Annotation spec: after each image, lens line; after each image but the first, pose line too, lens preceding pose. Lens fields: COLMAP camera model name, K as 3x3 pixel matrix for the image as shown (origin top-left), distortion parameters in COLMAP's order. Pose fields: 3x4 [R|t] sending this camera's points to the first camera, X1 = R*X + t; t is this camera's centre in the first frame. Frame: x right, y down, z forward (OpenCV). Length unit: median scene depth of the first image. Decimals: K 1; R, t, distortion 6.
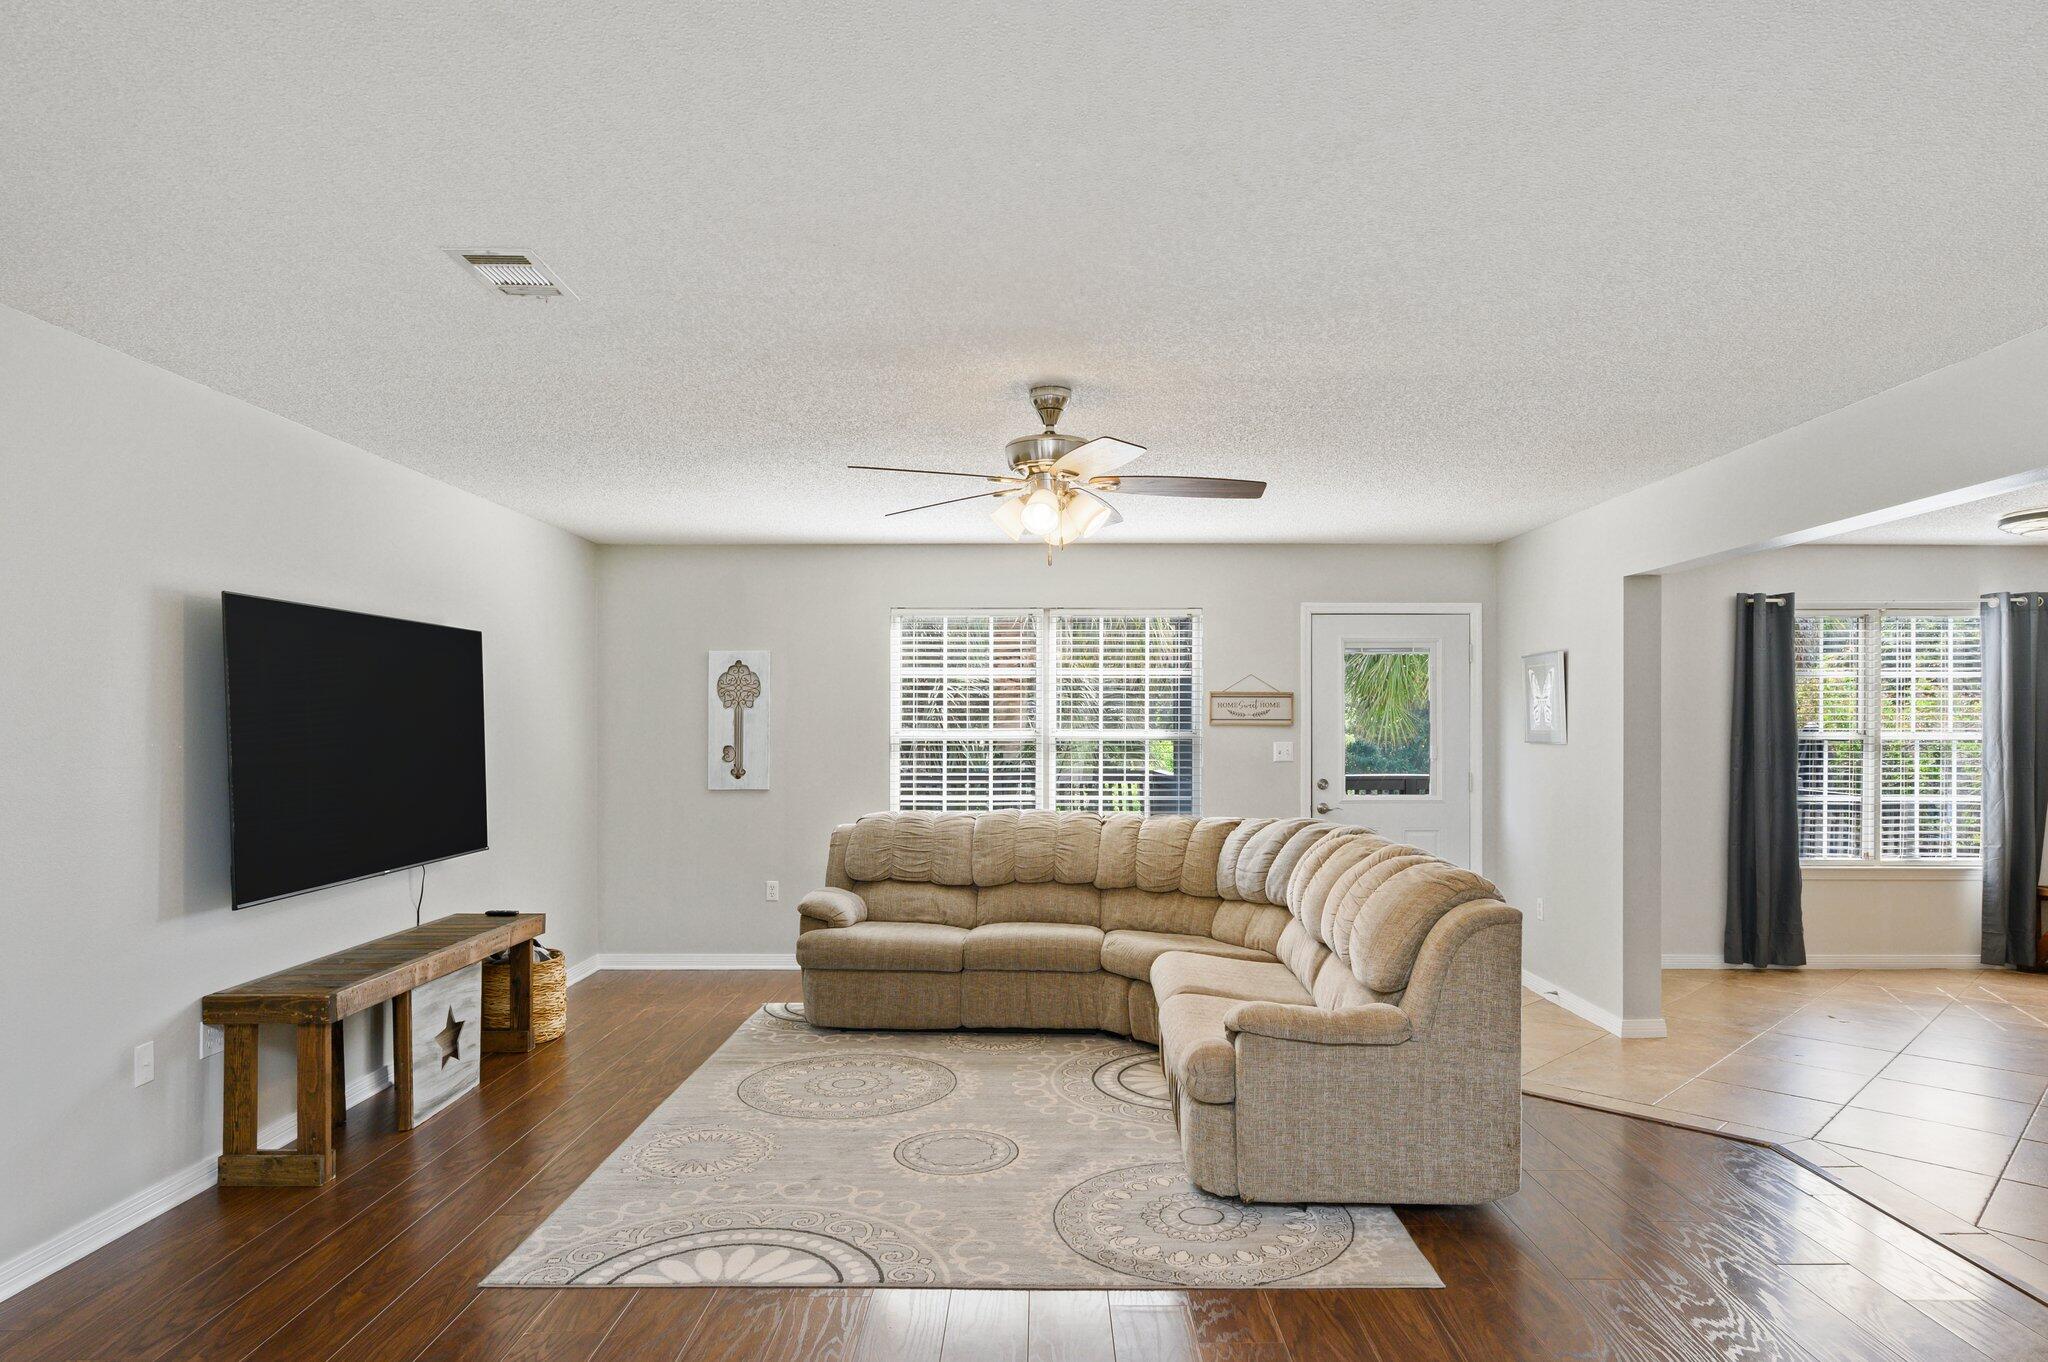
lens RADIAL K [[1196.0, 0, 1045.1], [0, 1196.0, 727.5], [0, 0, 1]] dist [-0.011379, 0.008519]
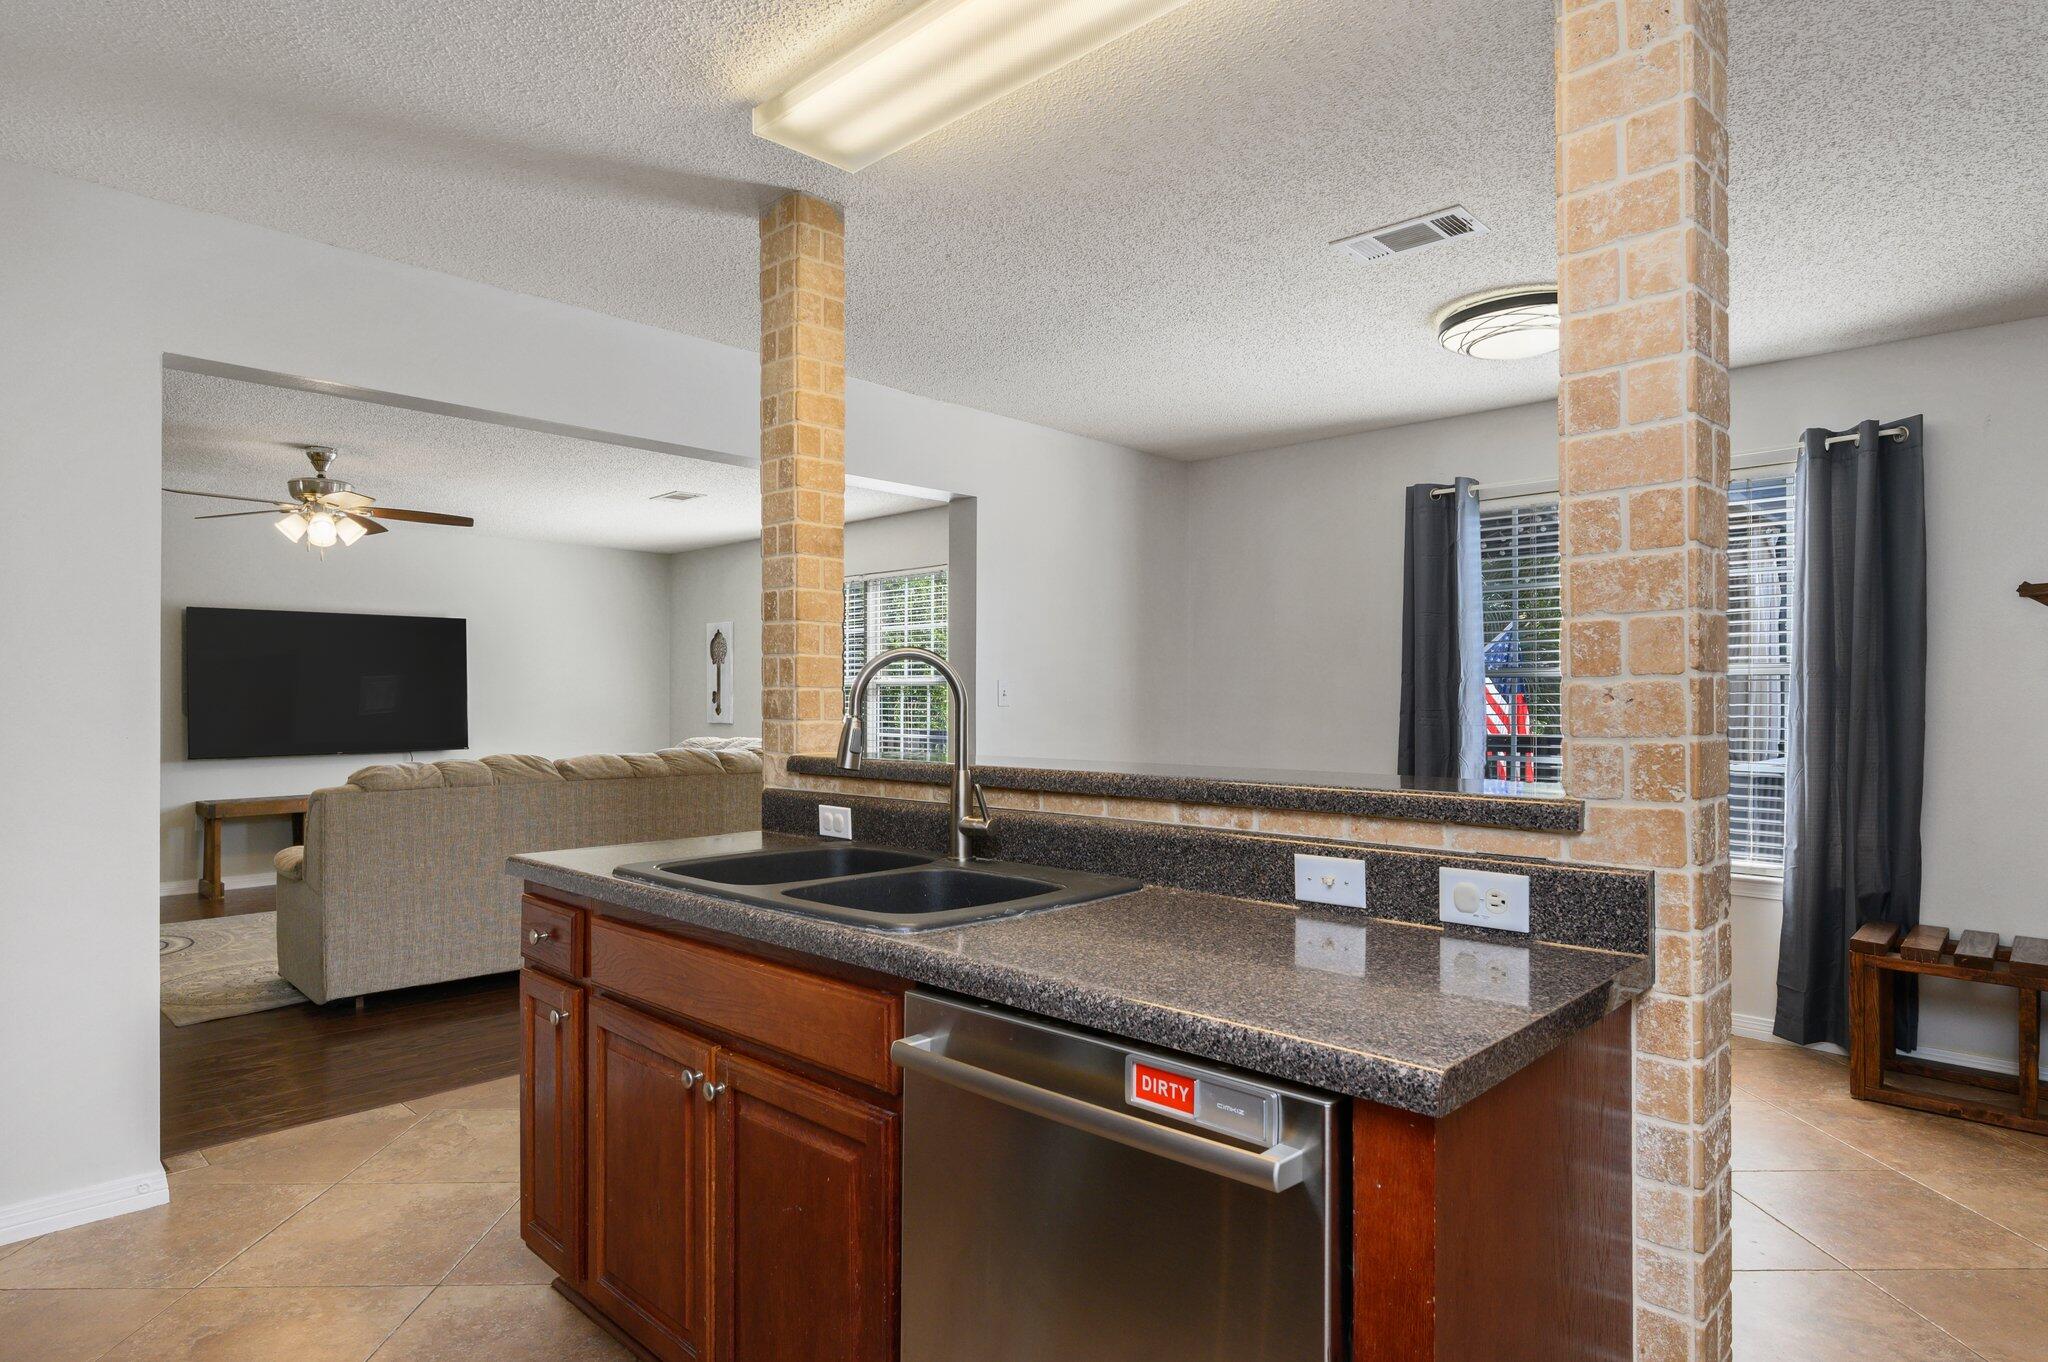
lens RADIAL K [[1118.8, 0, 1017.8], [0, 1118.8, 688.8], [0, 0, 1]] dist [-0.005960, -0.000198]
pose [[0.731276, -0.004653, -0.682065, 1.090402], [0.000467, 0.999980, -0.006322, 0.025939], [0.682081, 0.004304, 0.731264, 0.369409]]
